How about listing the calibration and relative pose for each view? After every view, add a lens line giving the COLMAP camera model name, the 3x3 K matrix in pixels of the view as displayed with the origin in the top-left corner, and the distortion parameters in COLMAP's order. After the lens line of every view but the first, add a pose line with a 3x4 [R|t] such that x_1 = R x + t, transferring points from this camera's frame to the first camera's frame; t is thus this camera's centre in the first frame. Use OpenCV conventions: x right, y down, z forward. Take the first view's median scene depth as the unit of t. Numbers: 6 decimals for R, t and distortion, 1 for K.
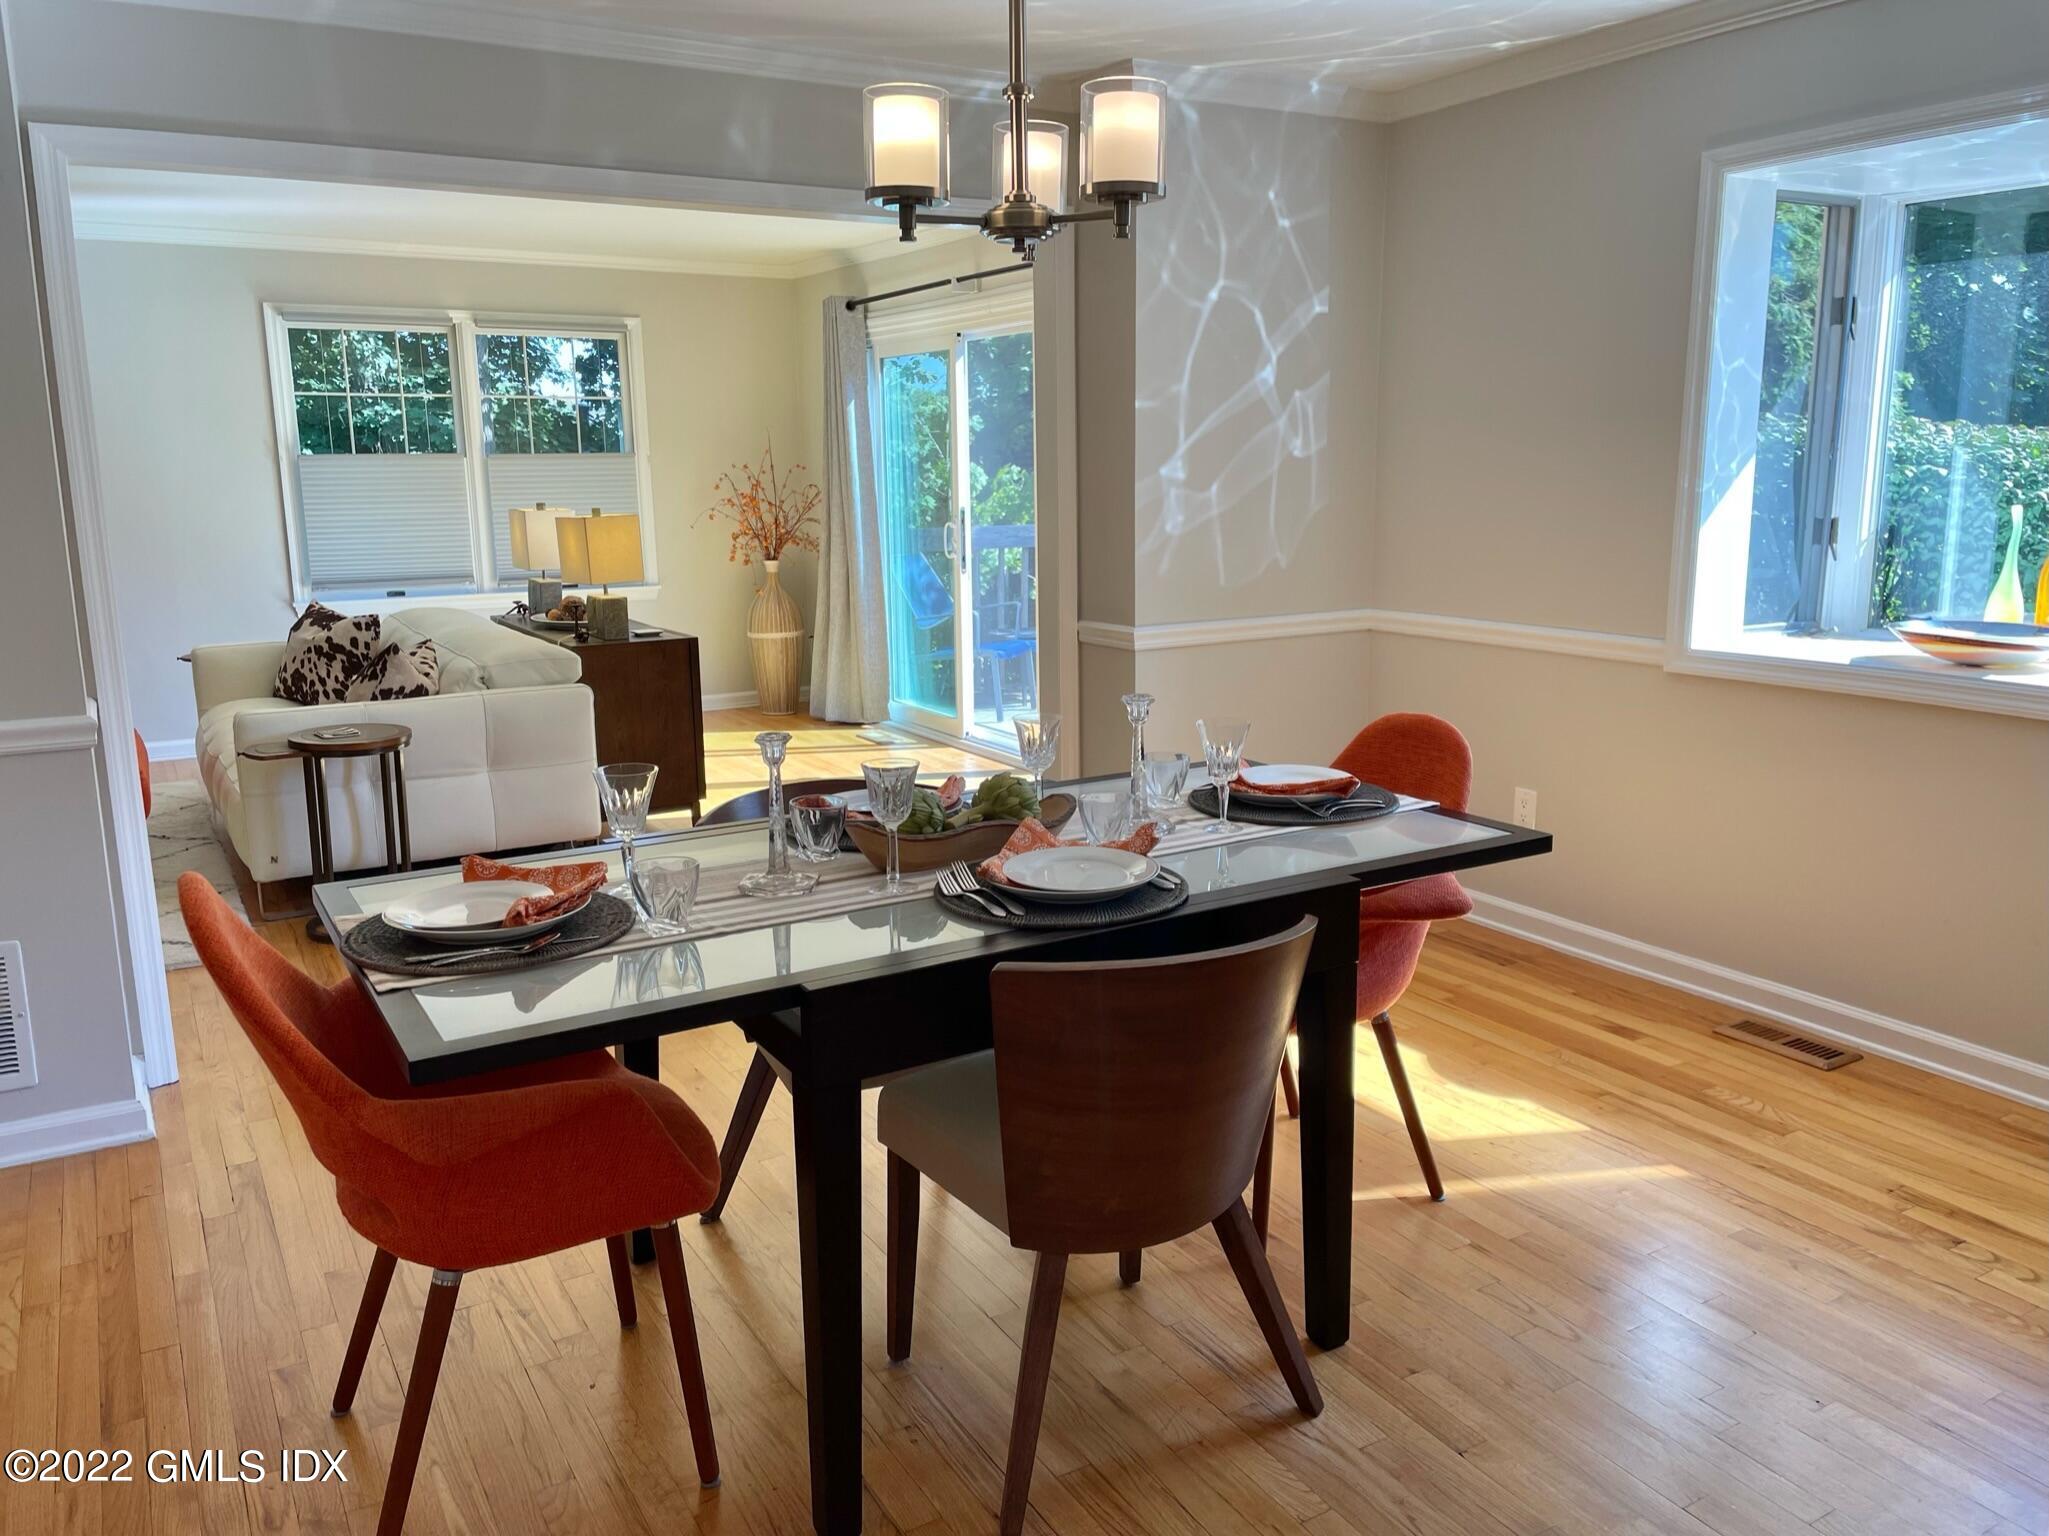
lens RADIAL K [[1543.1, 0, 1020.1], [0, 1543.1, 766.8], [0, 0, 1]] dist [0.095665, -0.125509]
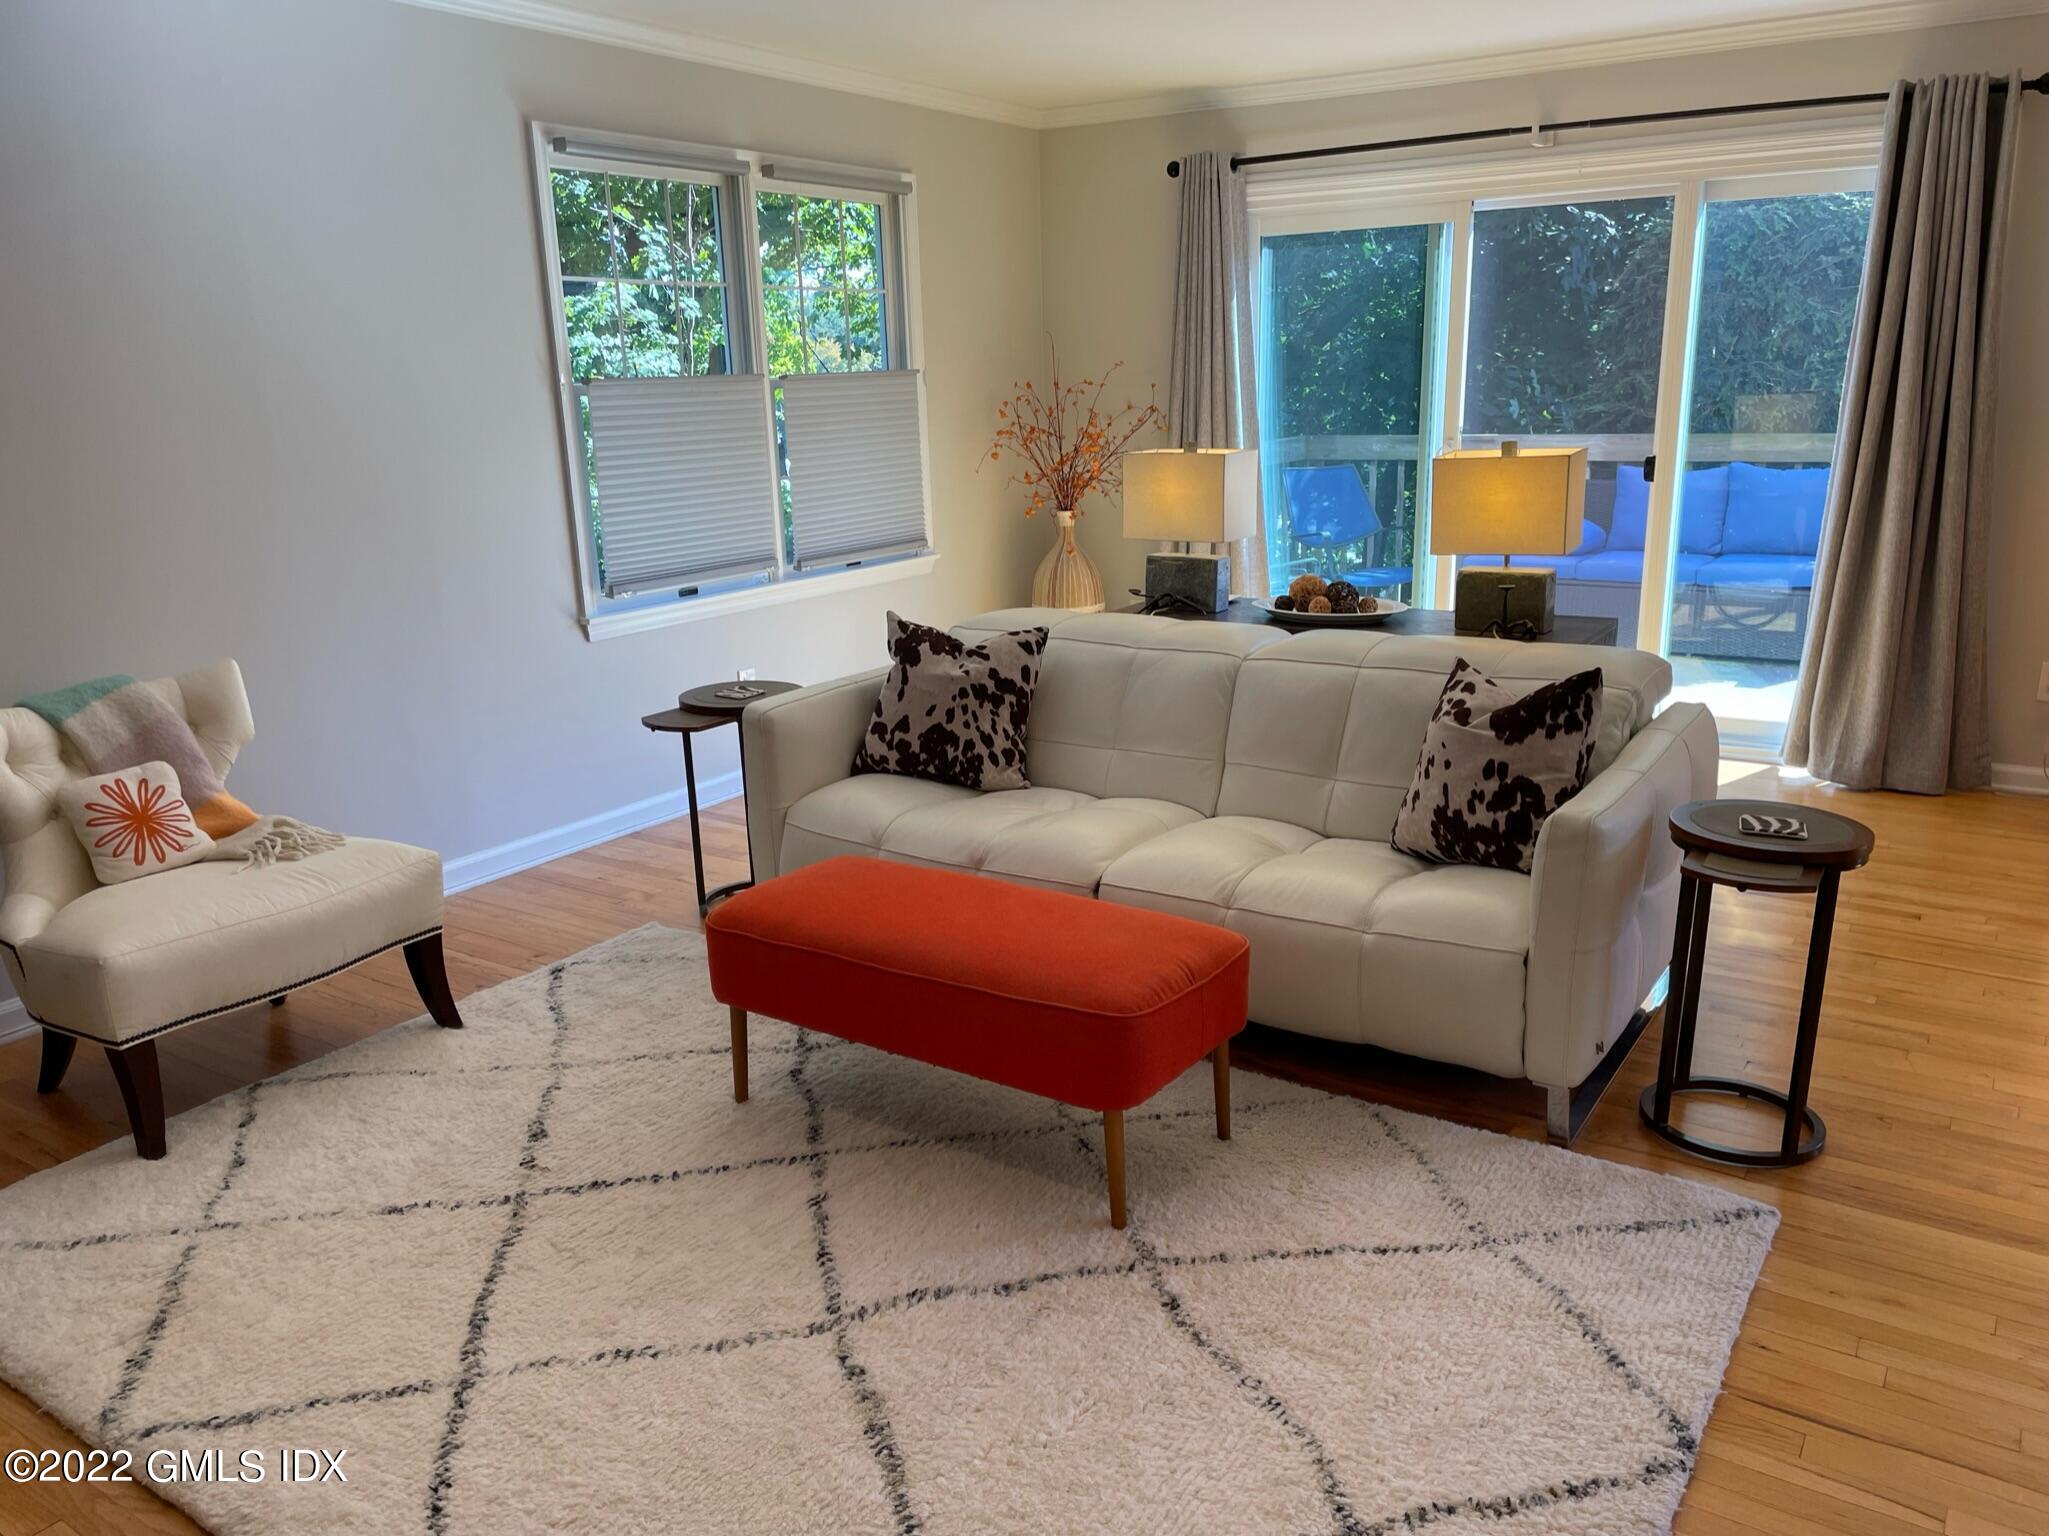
lens RADIAL K [[1543.9, 0, 1034.7], [0, 1543.9, 782.6], [0, 0, 1]] dist [0.099843, -0.127522]
pose [[0.894697, -0.128492, 0.427793, -0.679003], [0.102815, 0.991256, 0.082704, -0.084778], [-0.434679, -0.030012, 0.900085, 0.415219]]
